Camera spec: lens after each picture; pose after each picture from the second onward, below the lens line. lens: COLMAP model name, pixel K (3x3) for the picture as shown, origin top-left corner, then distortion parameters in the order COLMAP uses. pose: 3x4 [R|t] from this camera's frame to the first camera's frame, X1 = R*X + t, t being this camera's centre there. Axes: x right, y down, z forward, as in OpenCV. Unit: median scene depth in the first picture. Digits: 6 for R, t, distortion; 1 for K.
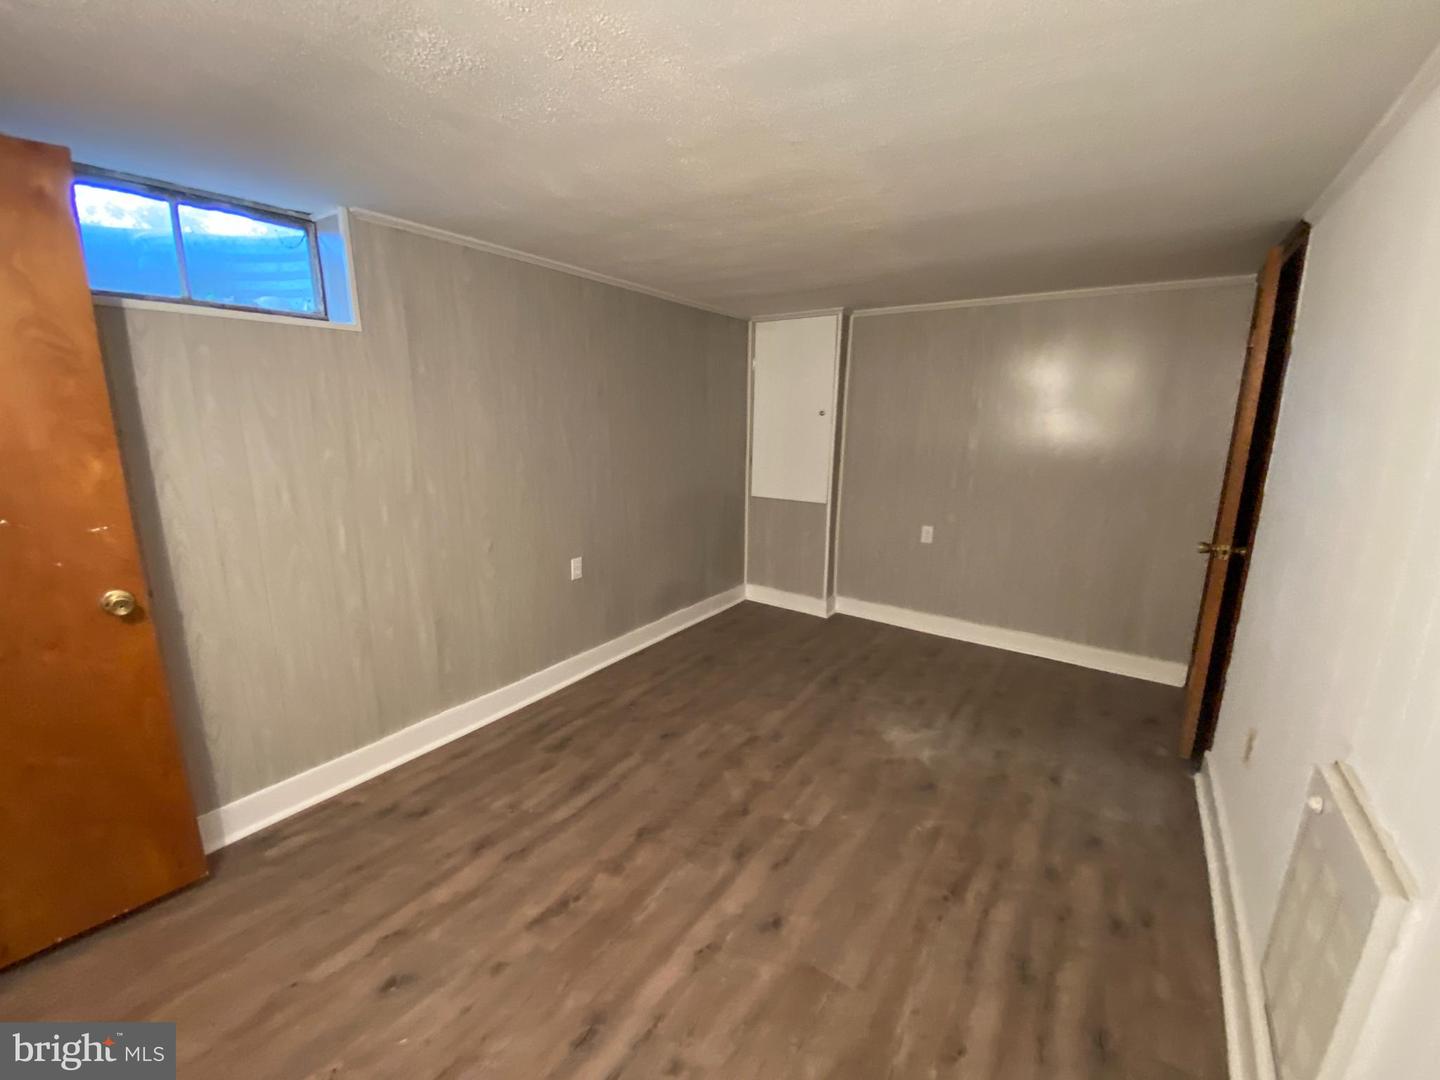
lens RADIAL K [[593.0, 0, 726.7], [0, 593.0, 539.0], [0, 0, 1]] dist [0.019064, -0.003017]
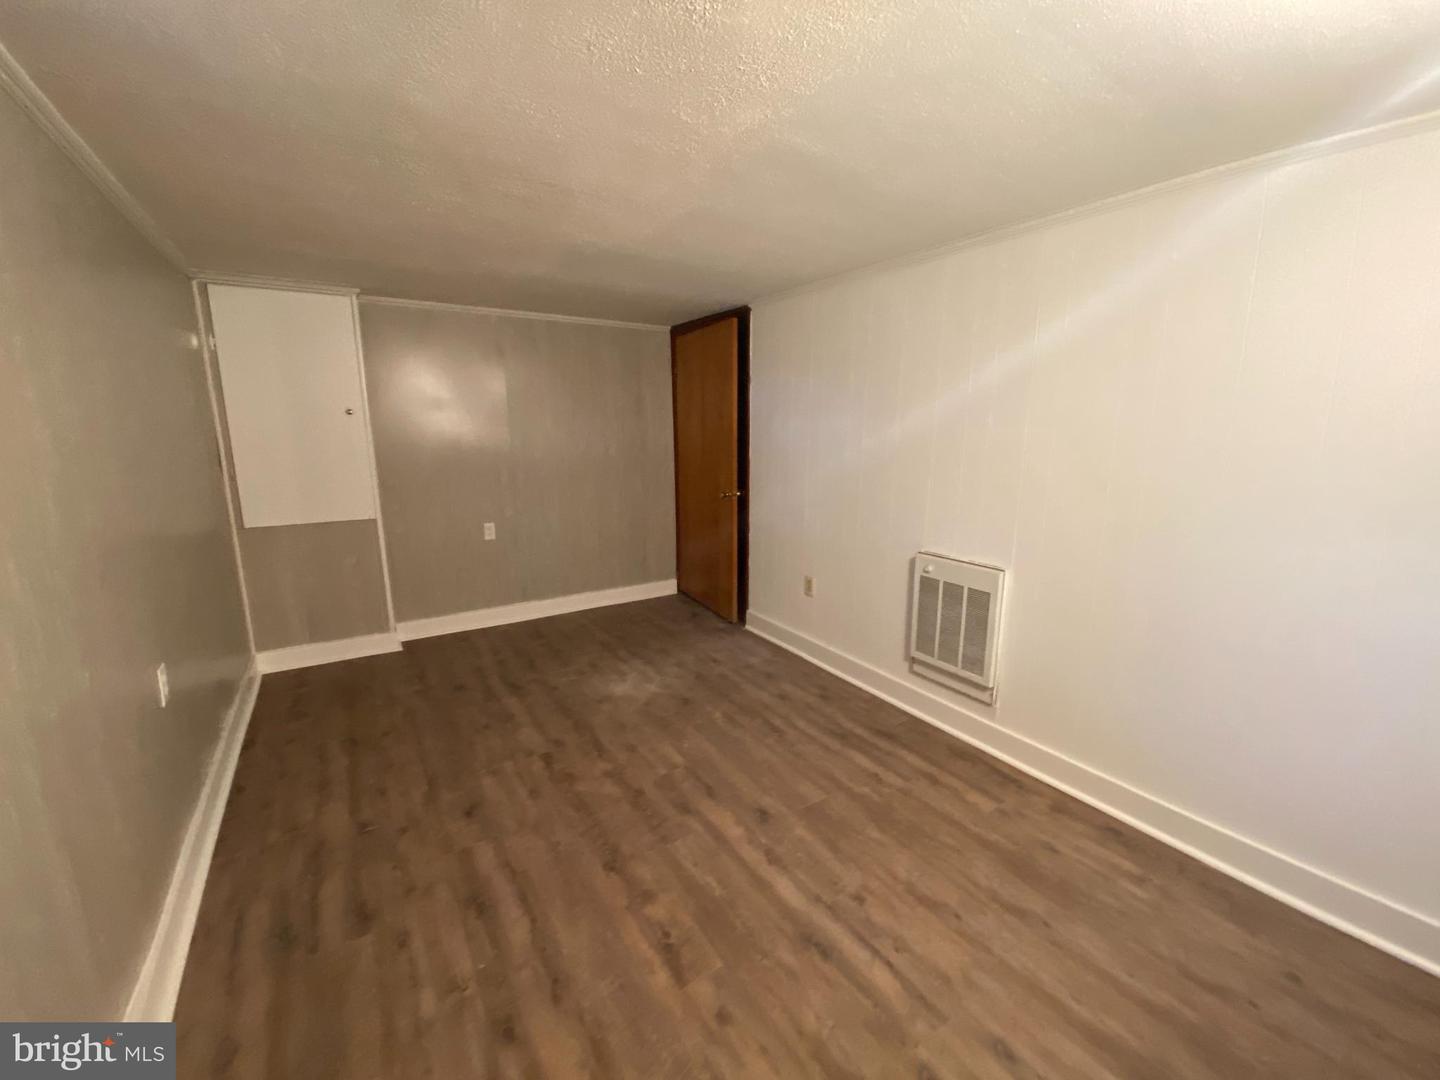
lens RADIAL K [[593.0, 0, 720.4], [0, 593.0, 537.7], [0, 0, 1]] dist [0.019064, -0.003017]
pose [[0.393397, -0.194252, 0.898613, -0.698501], [0.207755, 0.970924, 0.118932, -0.057778], [-0.895587, 0.139904, 0.422315, 0.349269]]
